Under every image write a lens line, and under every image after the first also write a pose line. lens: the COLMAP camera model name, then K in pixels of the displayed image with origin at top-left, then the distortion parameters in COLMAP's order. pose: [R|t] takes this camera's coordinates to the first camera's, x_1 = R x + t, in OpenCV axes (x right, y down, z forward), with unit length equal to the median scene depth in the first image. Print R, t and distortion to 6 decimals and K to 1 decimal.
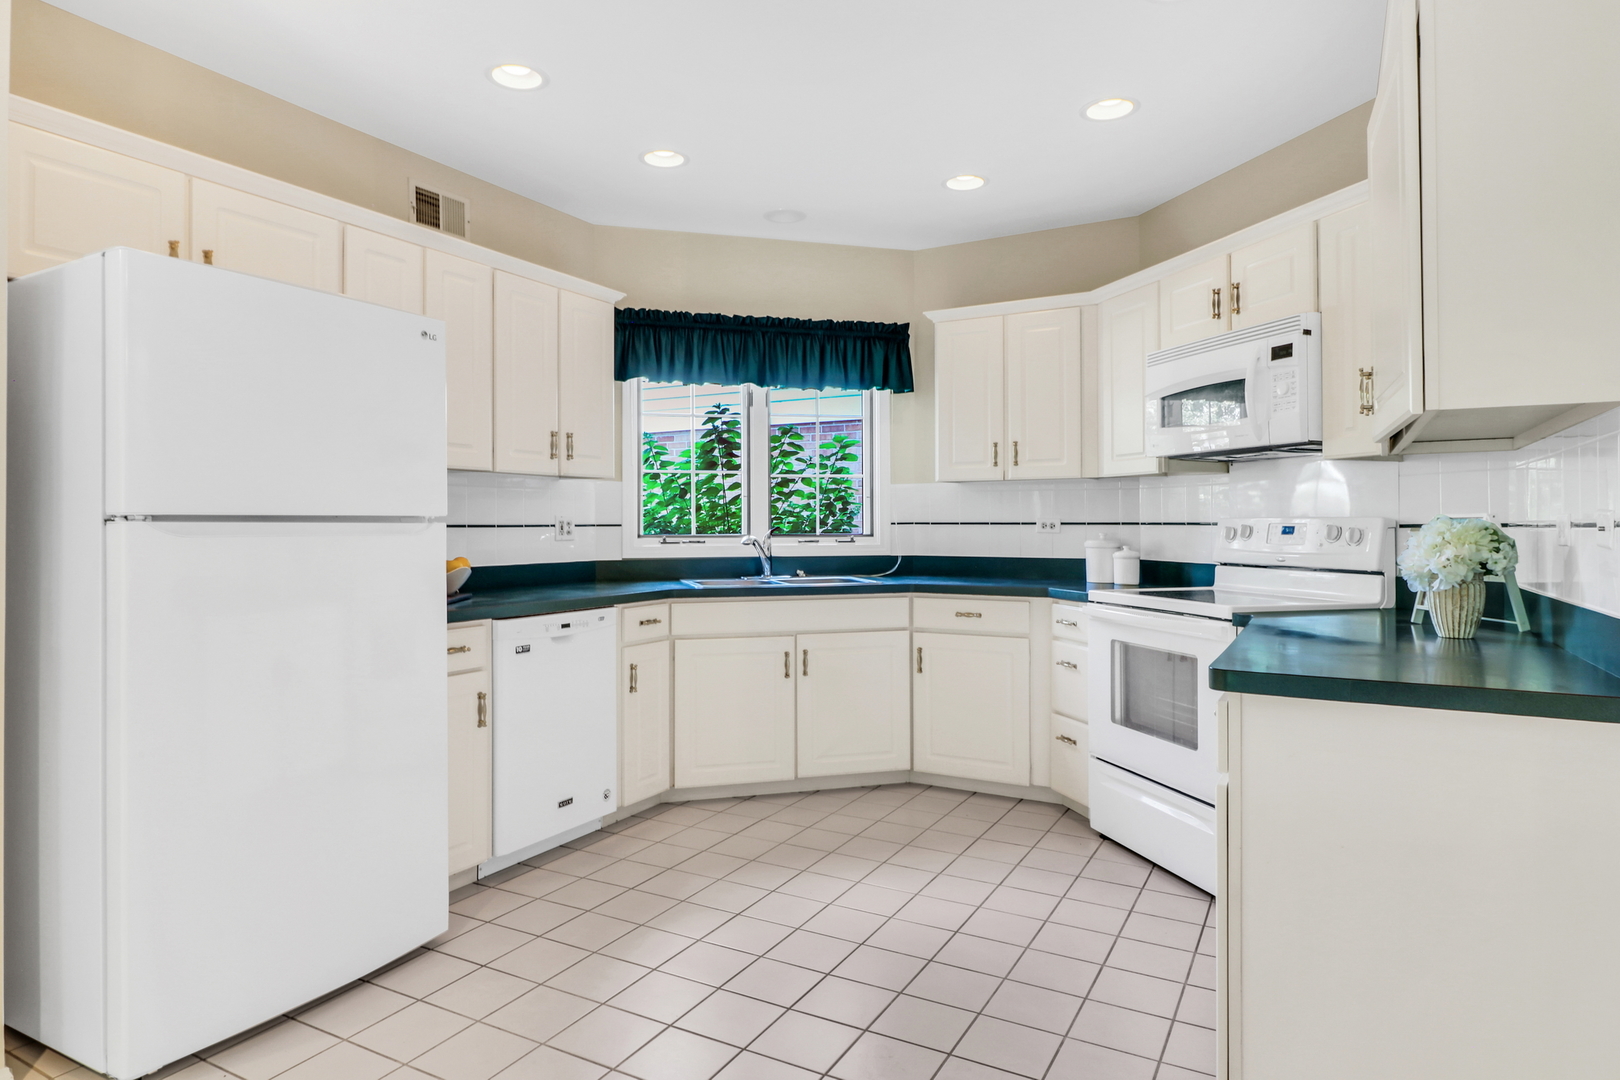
lens RADIAL K [[958.5, 0, 798.9], [0, 958.5, 508.3], [0, 0, 1]] dist [0.025043, 0.000121]
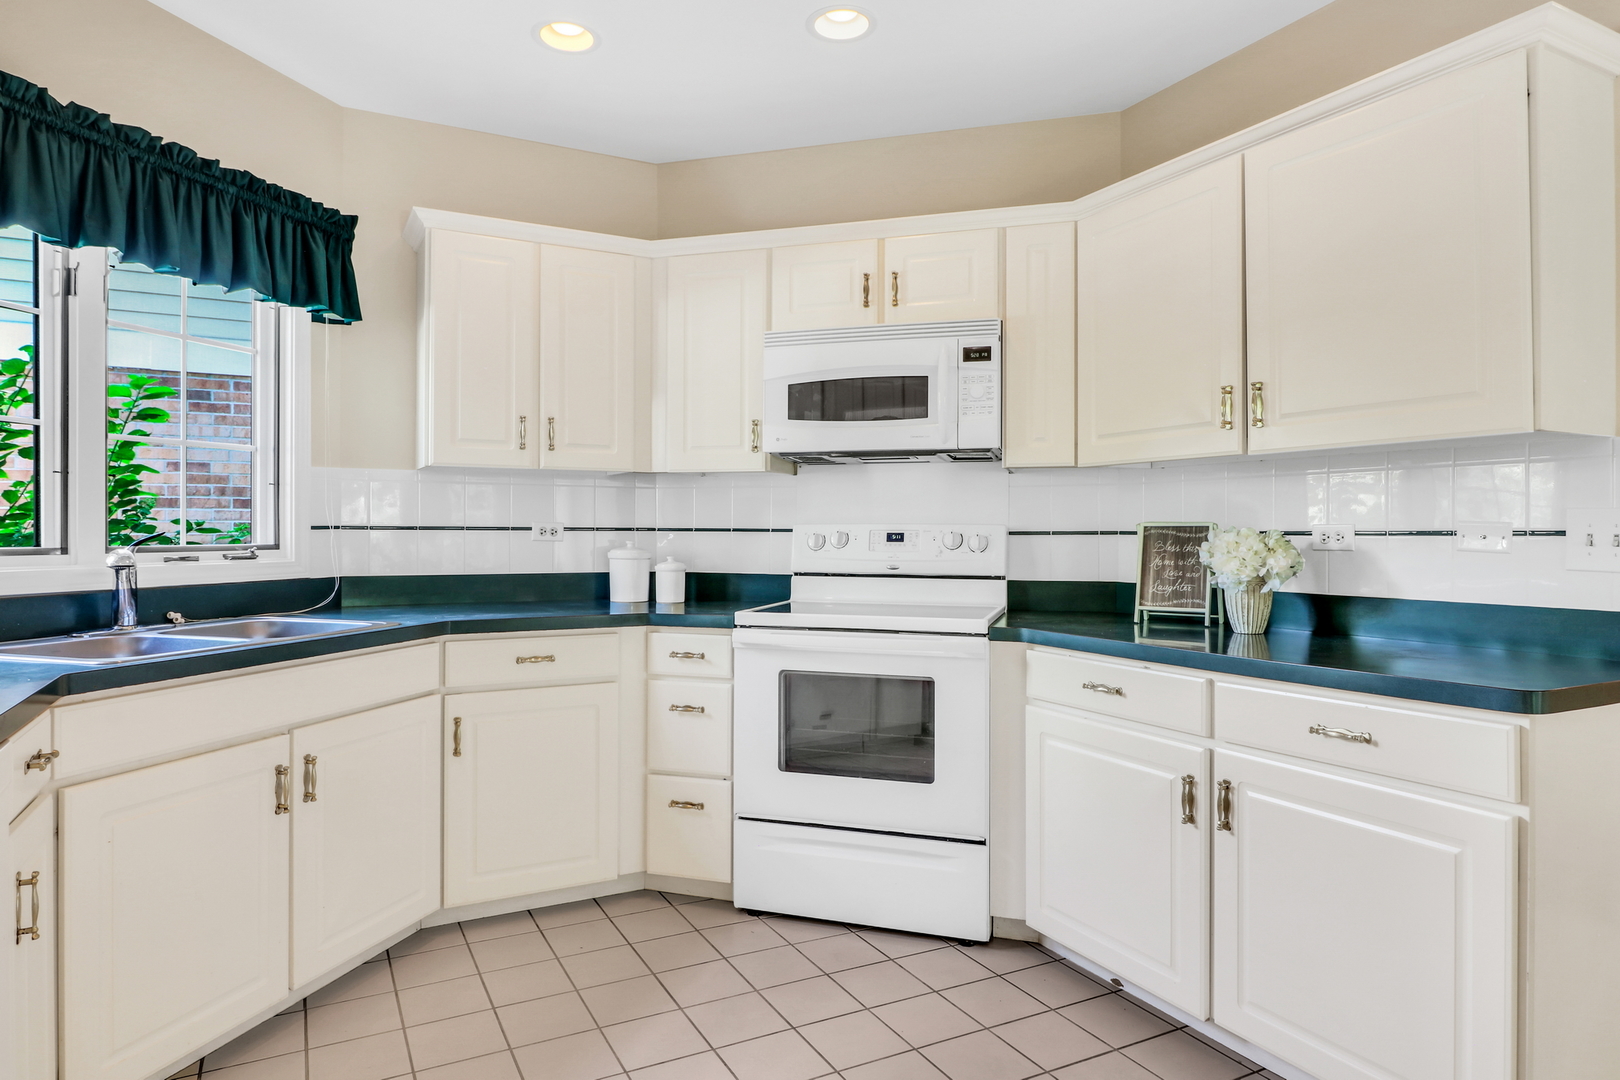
lens RADIAL K [[959.7, 0, 795.1], [0, 959.7, 527.2], [0, 0, 1]] dist [0.003926, -0.003494]
pose [[0.551385, 0.006081, 0.834229, -0.293949], [-0.018388, 0.999819, 0.004866, 0.007696], [-0.834048, -0.018022, 0.551397, 0.447443]]
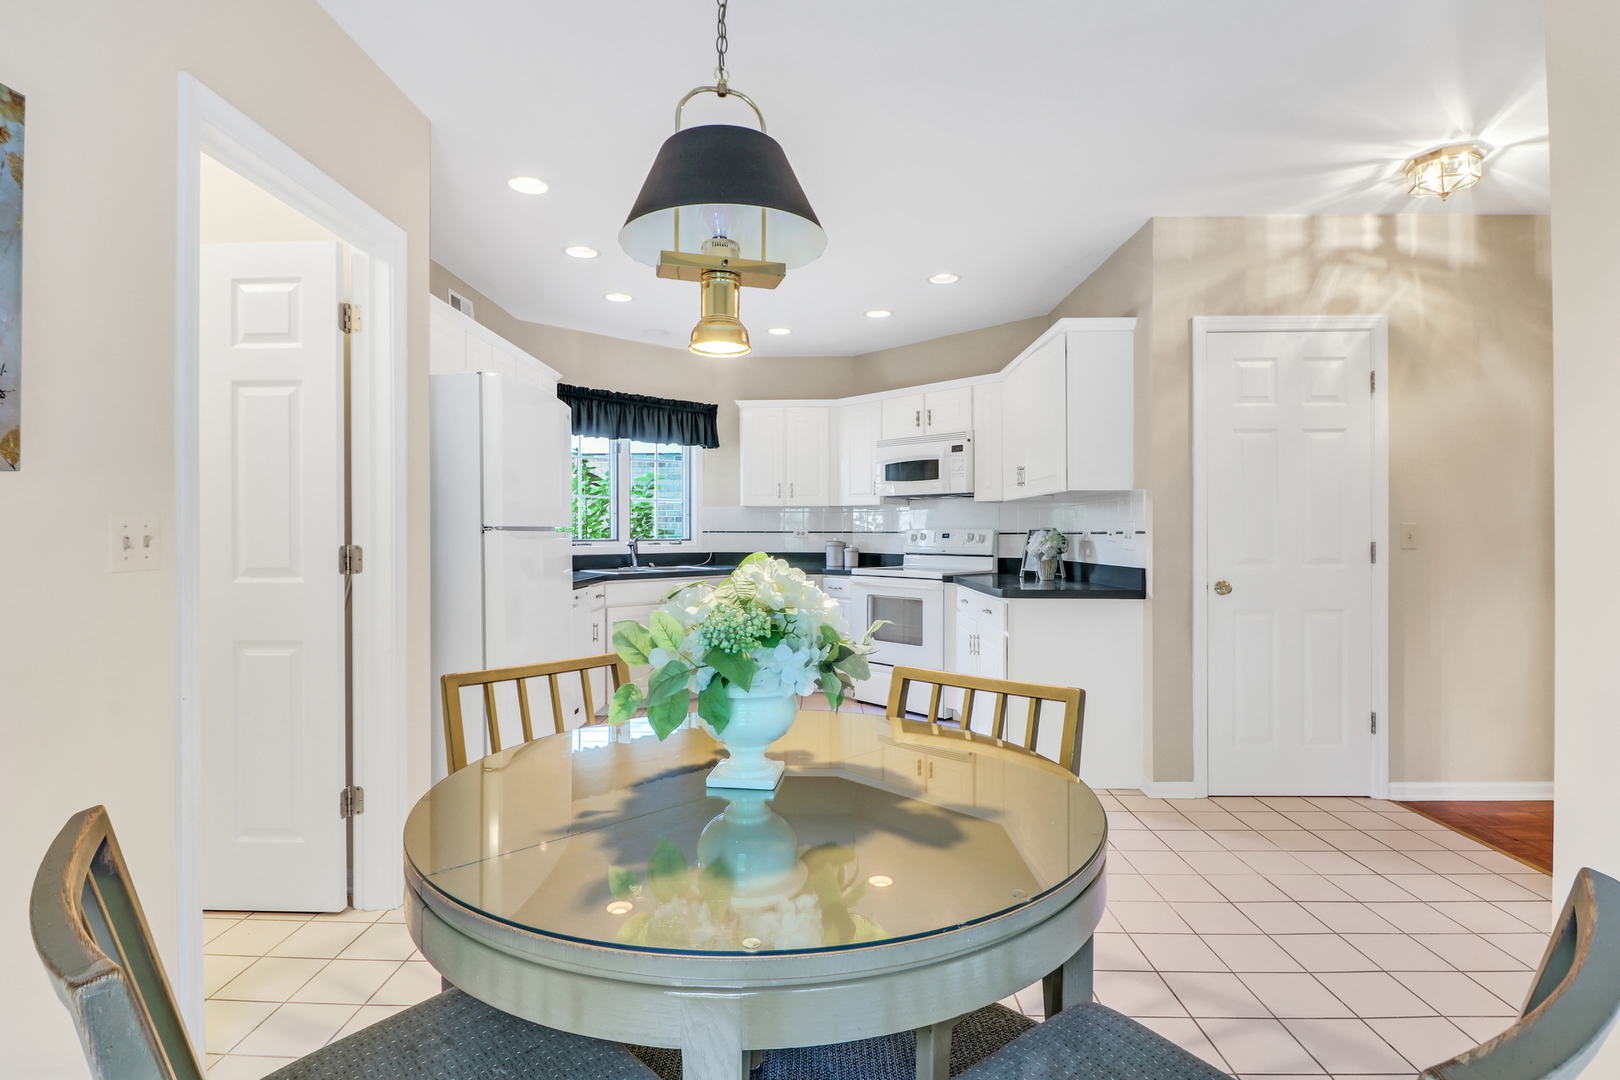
lens RADIAL K [[791.8, 0, 797.1], [0, 791.8, 531.7], [0, 0, 1]] dist [0.002848, -0.012975]
pose [[0.885809, 0.001699, 0.464046, -0.420203], [-0.009058, 0.999866, 0.013628, -0.004053], [-0.463961, -0.016275, 0.885706, -0.240363]]
